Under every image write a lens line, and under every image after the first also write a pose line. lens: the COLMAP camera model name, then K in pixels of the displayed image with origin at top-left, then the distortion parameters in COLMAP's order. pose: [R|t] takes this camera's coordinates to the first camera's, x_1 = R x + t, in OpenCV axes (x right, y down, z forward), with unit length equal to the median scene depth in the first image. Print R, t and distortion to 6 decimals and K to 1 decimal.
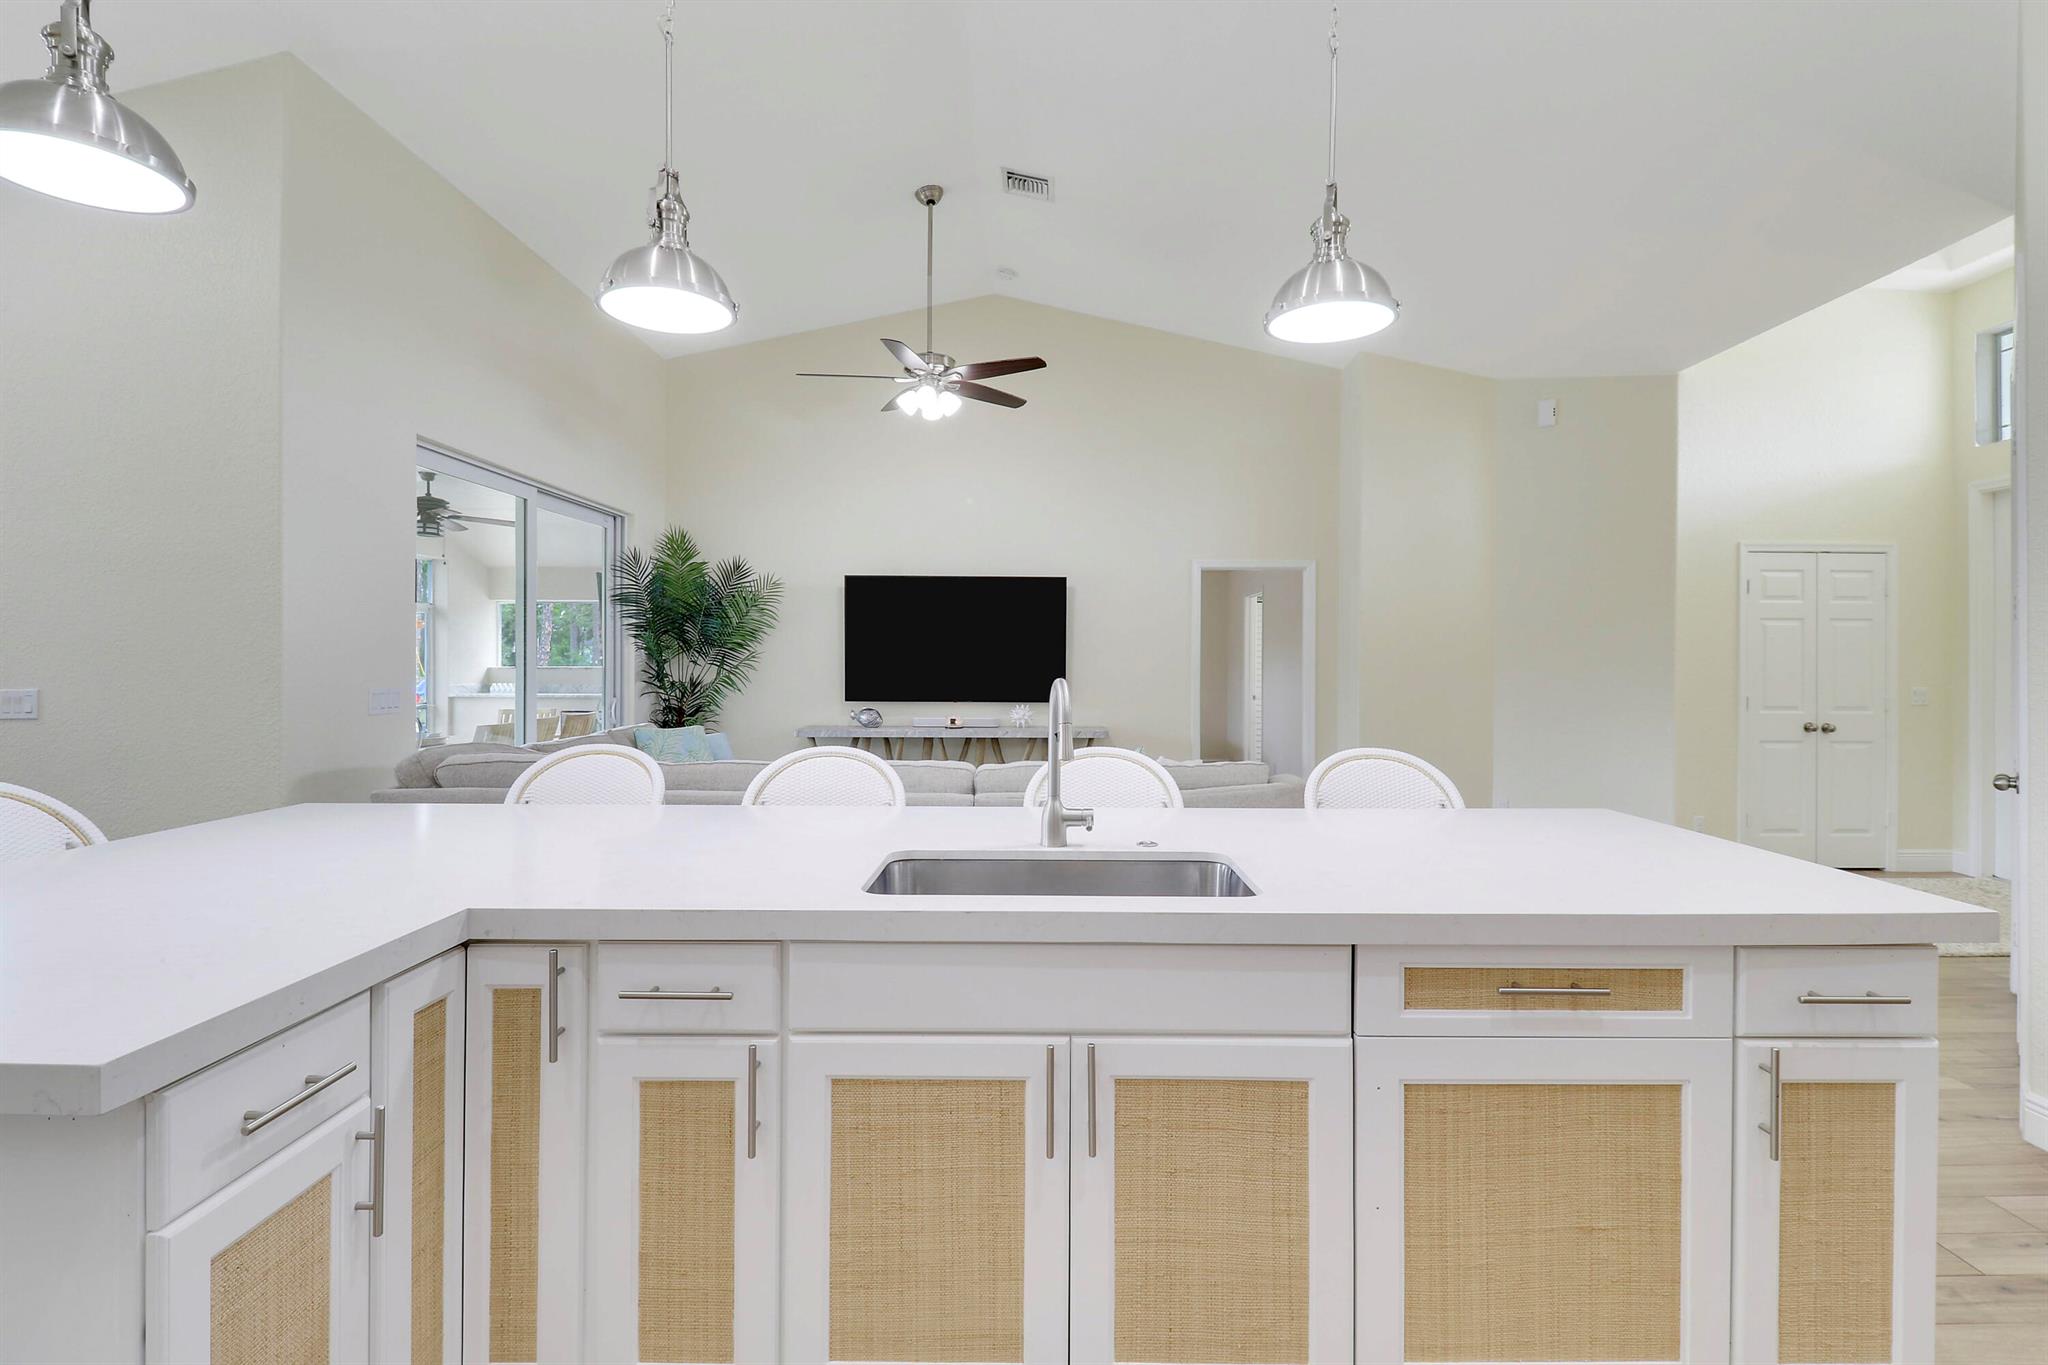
lens RADIAL K [[959.4, 0, 1024.3], [0, 959.4, 660.2], [0, 0, 1]] dist [0.000065, 0.000003]
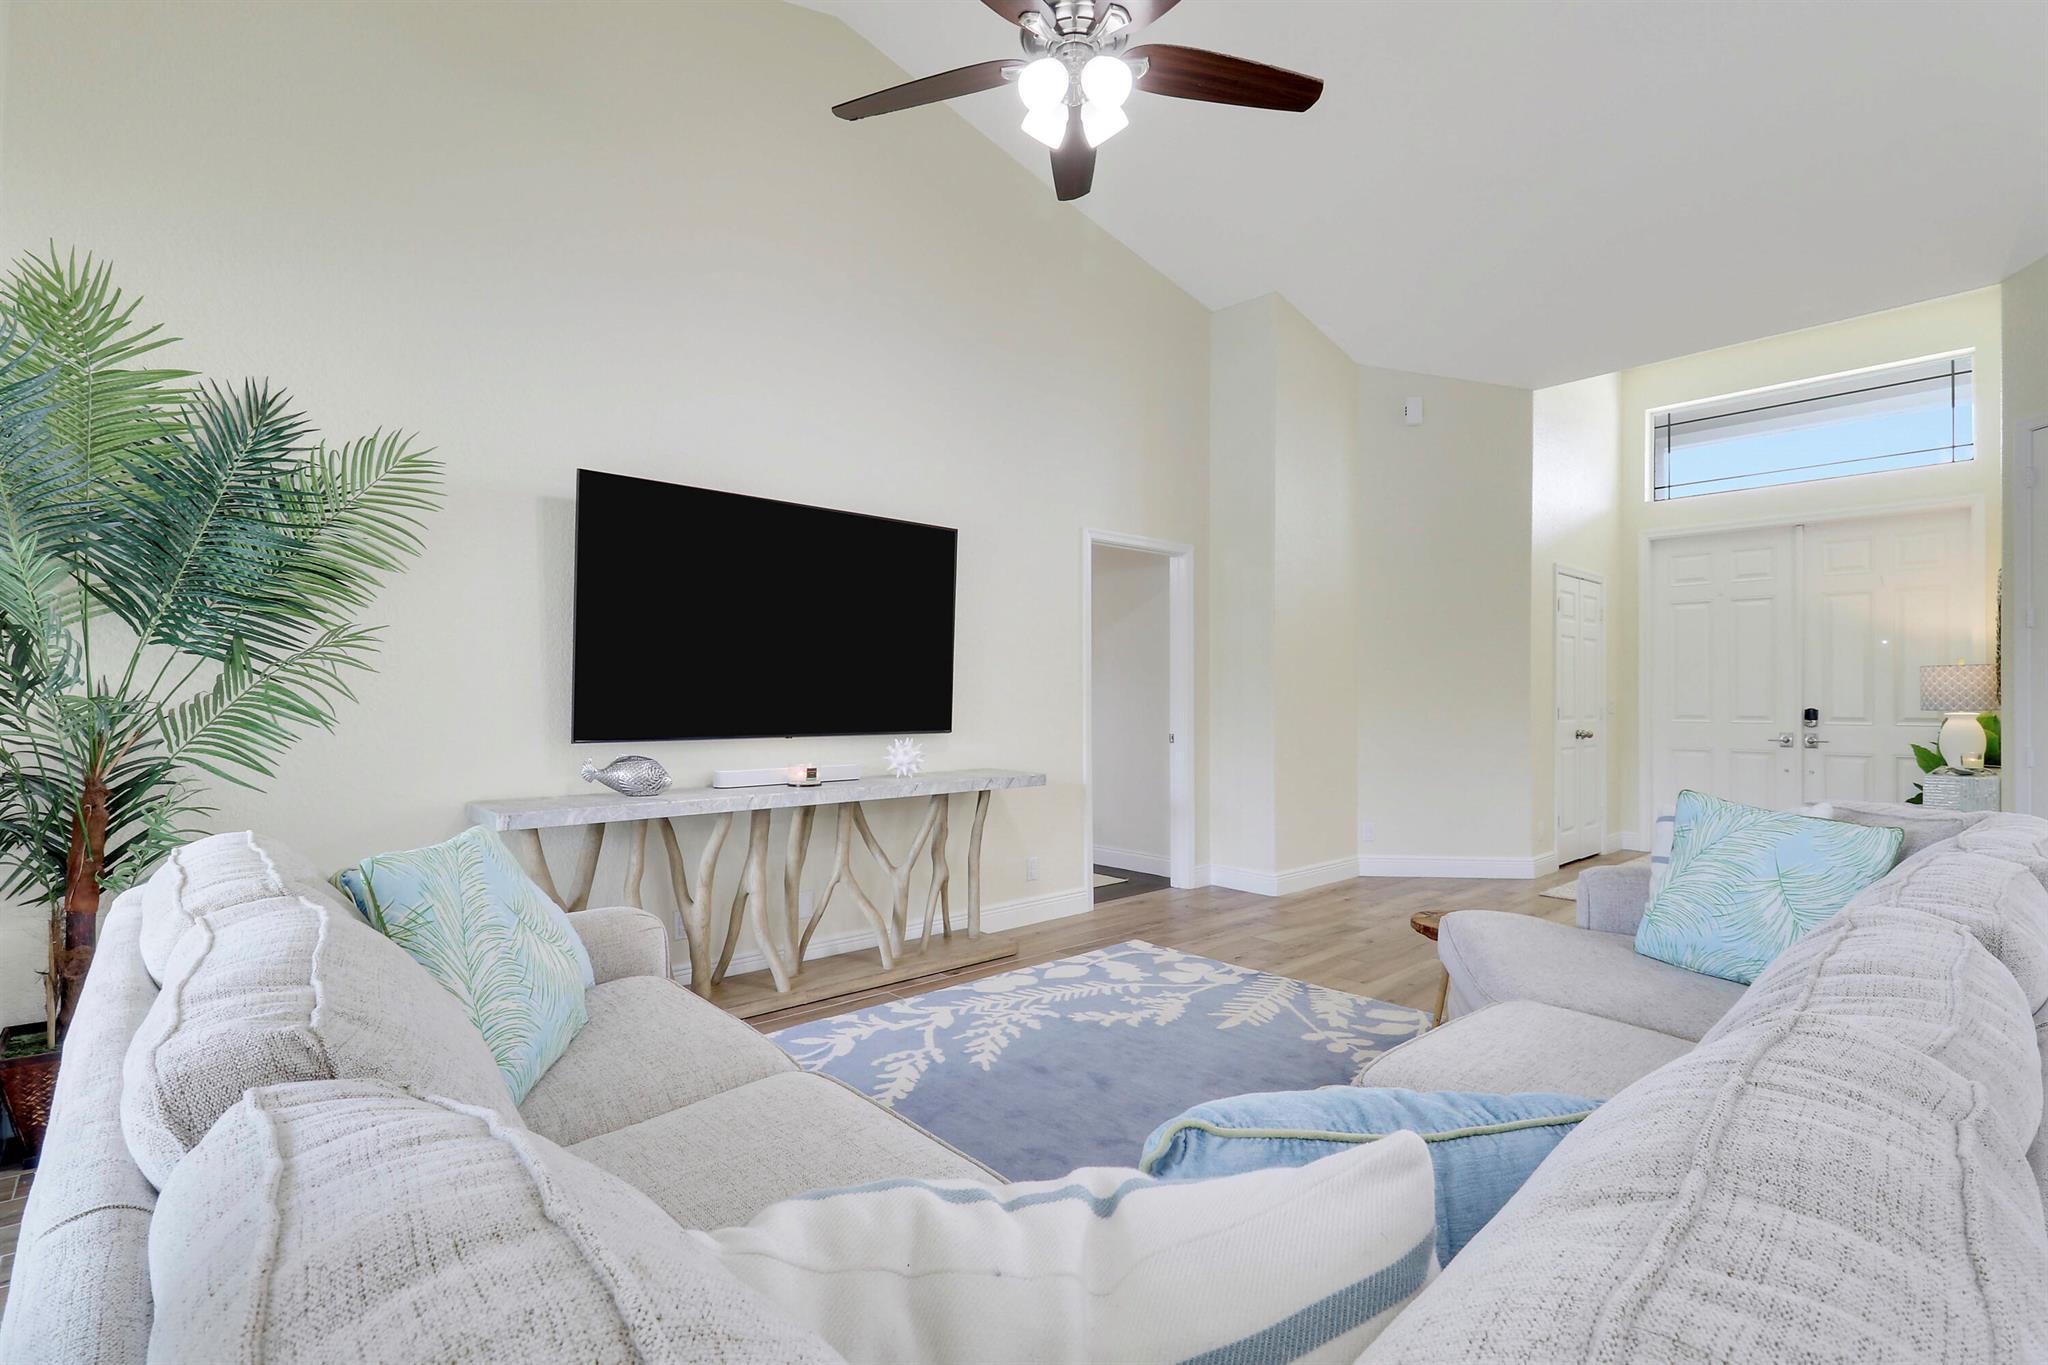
lens RADIAL K [[937.9, 0, 1042.9], [0, 937.9, 690.4], [0, 0, 1]] dist [0.000056, -0.000103]
pose [[0.730918, 0.003127, 0.682458, -0.326104], [0.000943, 0.999984, -0.005592, 0.020881], [-0.682464, 0.004731, 0.730904, 0.532325]]
